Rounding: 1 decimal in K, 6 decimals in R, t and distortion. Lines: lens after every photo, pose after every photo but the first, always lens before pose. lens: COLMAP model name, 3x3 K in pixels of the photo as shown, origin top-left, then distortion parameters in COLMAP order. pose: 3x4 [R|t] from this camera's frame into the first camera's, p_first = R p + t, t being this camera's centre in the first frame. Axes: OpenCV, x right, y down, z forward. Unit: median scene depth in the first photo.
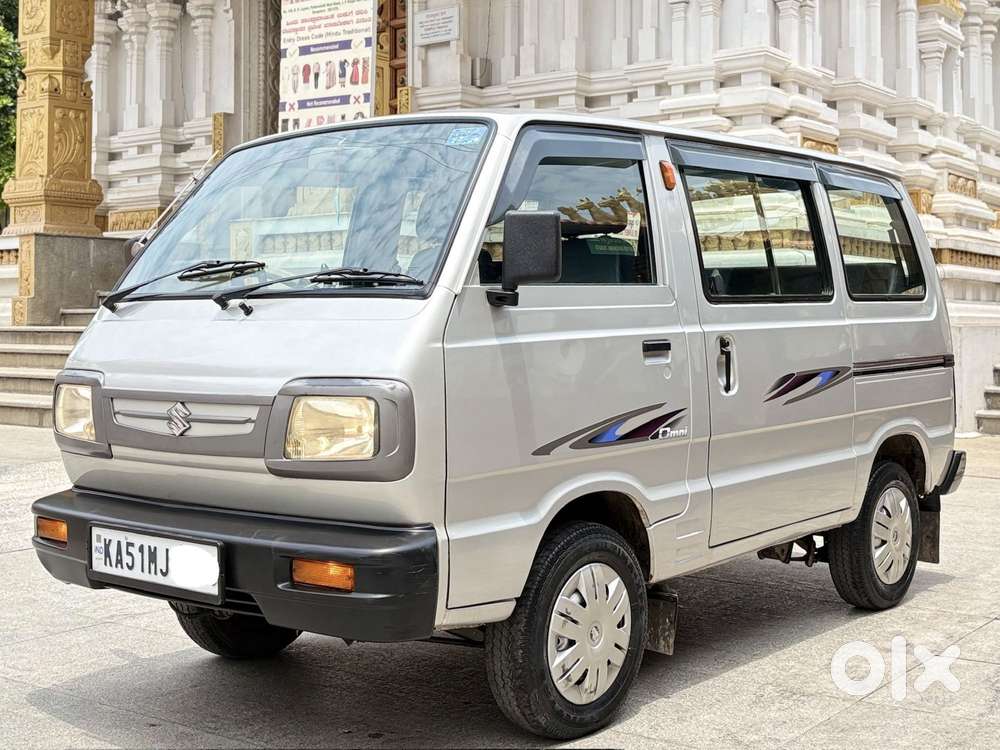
lens RADIAL K [[1281.0, 0, 559.8], [0, 1281.0, 306.3], [0, 0, 1]] dist [0.028338, -0.037502]
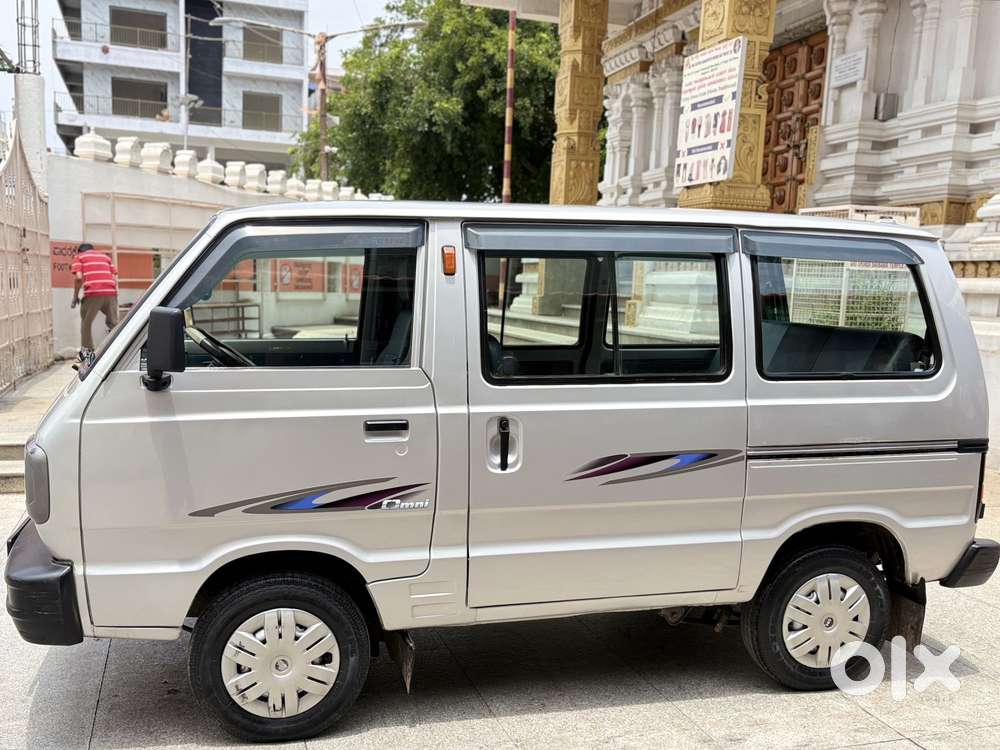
lens RADIAL K [[887.5, 0, 499.3], [0, 887.5, 432.0], [0, 0, 1]] dist [0.030057, -0.016207]
pose [[0.798666, 0.127024, -0.588215, 0.210260], [-0.027677, 0.984187, 0.174954, -0.034591], [0.601137, -0.123450, 0.789553, 0.162827]]
